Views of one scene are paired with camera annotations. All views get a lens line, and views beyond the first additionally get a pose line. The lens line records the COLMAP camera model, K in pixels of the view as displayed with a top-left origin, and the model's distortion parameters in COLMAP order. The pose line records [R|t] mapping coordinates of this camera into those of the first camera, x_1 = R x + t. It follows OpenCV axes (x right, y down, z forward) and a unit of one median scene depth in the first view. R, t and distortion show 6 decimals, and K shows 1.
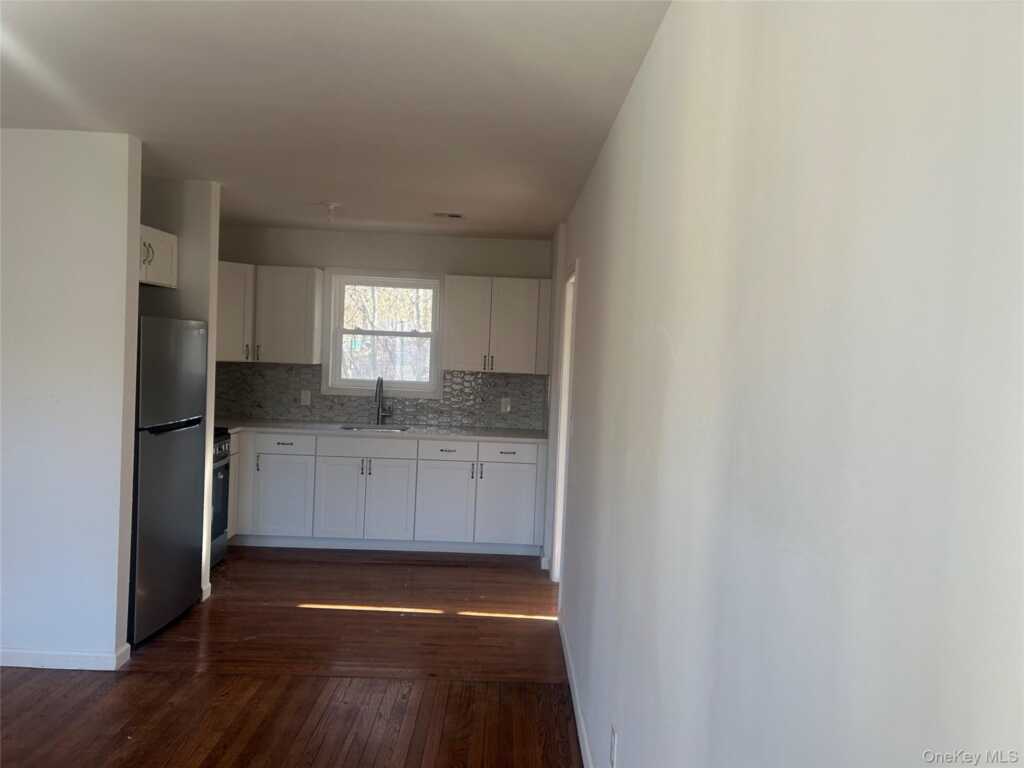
lens RADIAL K [[788.9, 0, 512.8], [0, 788.9, 359.9], [0, 0, 1]] dist [-0.003851, -0.000040]
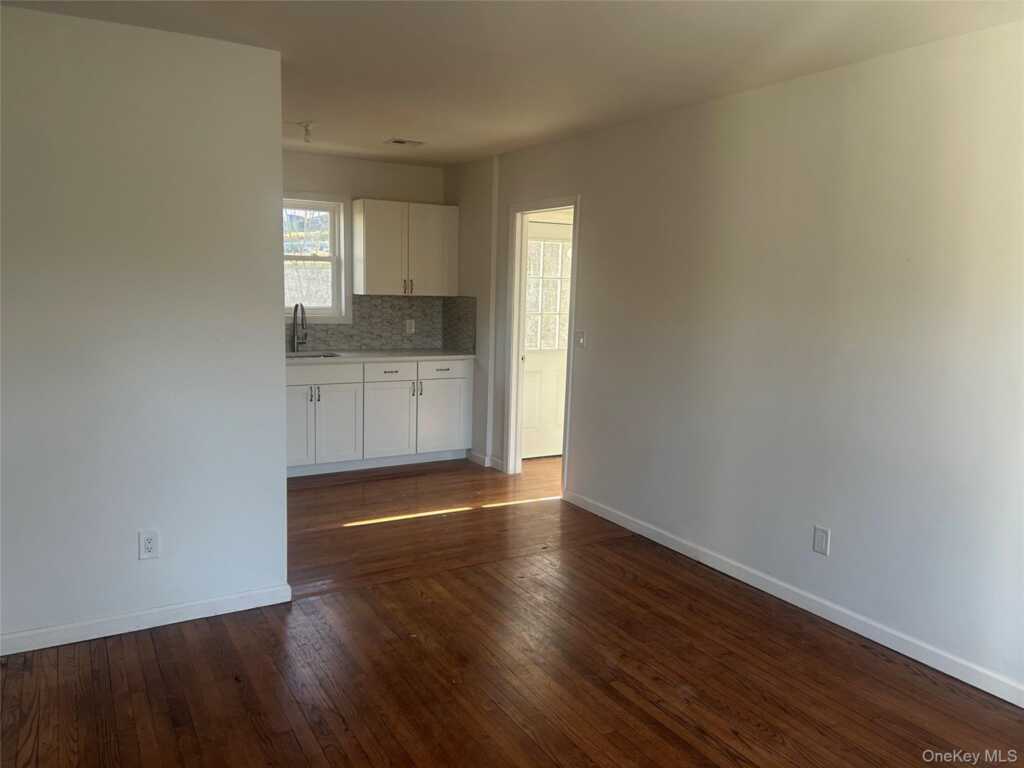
lens RADIAL K [[771.4, 0, 551.8], [0, 771.4, 424.8], [0, 0, 1]] dist [-0.002583, -0.001158]
pose [[0.848859, -0.110765, 0.516885, -0.441230], [0.008861, 0.980645, 0.195594, -0.016042], [-0.528546, -0.161451, 0.833411, 0.011668]]
